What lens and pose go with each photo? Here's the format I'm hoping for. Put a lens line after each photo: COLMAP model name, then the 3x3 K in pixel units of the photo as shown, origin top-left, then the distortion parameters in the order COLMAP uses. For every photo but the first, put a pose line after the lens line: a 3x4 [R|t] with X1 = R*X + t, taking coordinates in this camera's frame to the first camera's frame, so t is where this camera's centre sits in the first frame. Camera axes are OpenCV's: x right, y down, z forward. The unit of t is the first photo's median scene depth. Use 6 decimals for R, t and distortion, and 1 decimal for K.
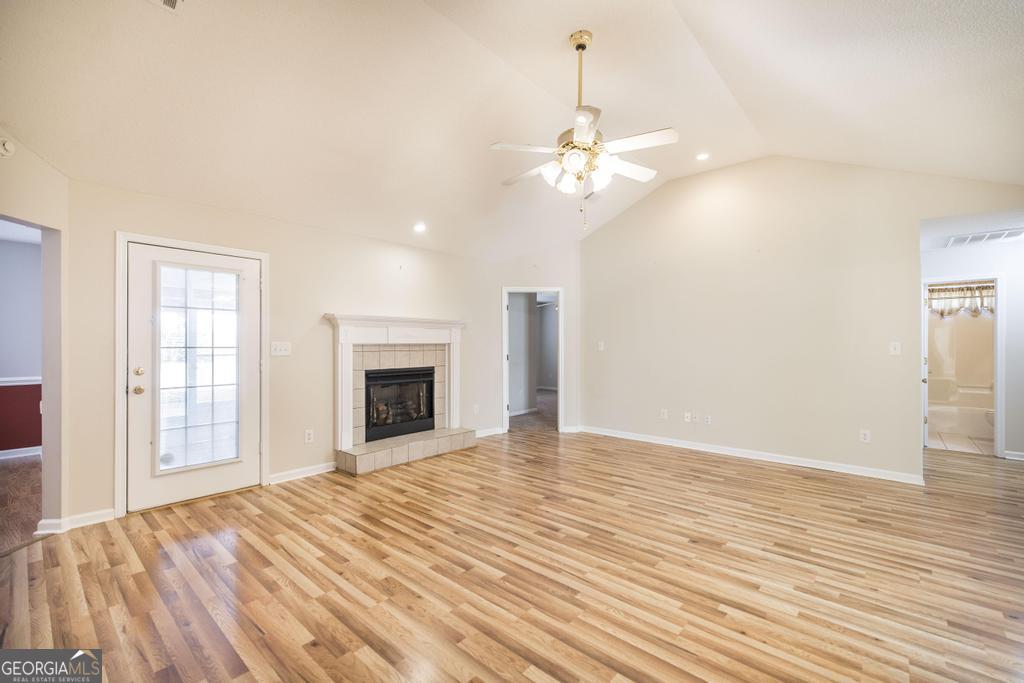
lens RADIAL K [[441.0, 0, 510.0], [0, 441.0, 344.2], [0, 0, 1]] dist [0.004523, -0.000590]
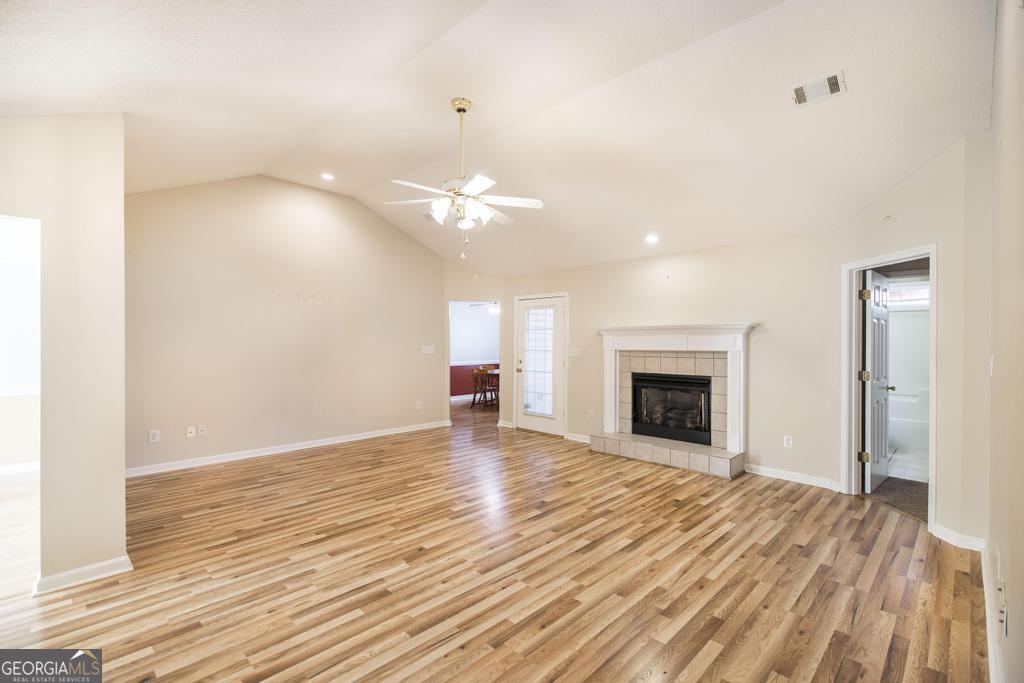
lens RADIAL K [[441.0, 0, 540.4], [0, 441.0, 341.8], [0, 0, 1]] dist [0.004523, -0.000590]
pose [[-0.009359, -0.000765, -0.999956, 1.126916], [-0.003874, 0.999992, -0.000729, -0.028193], [0.999949, 0.003867, -0.009362, 1.005178]]
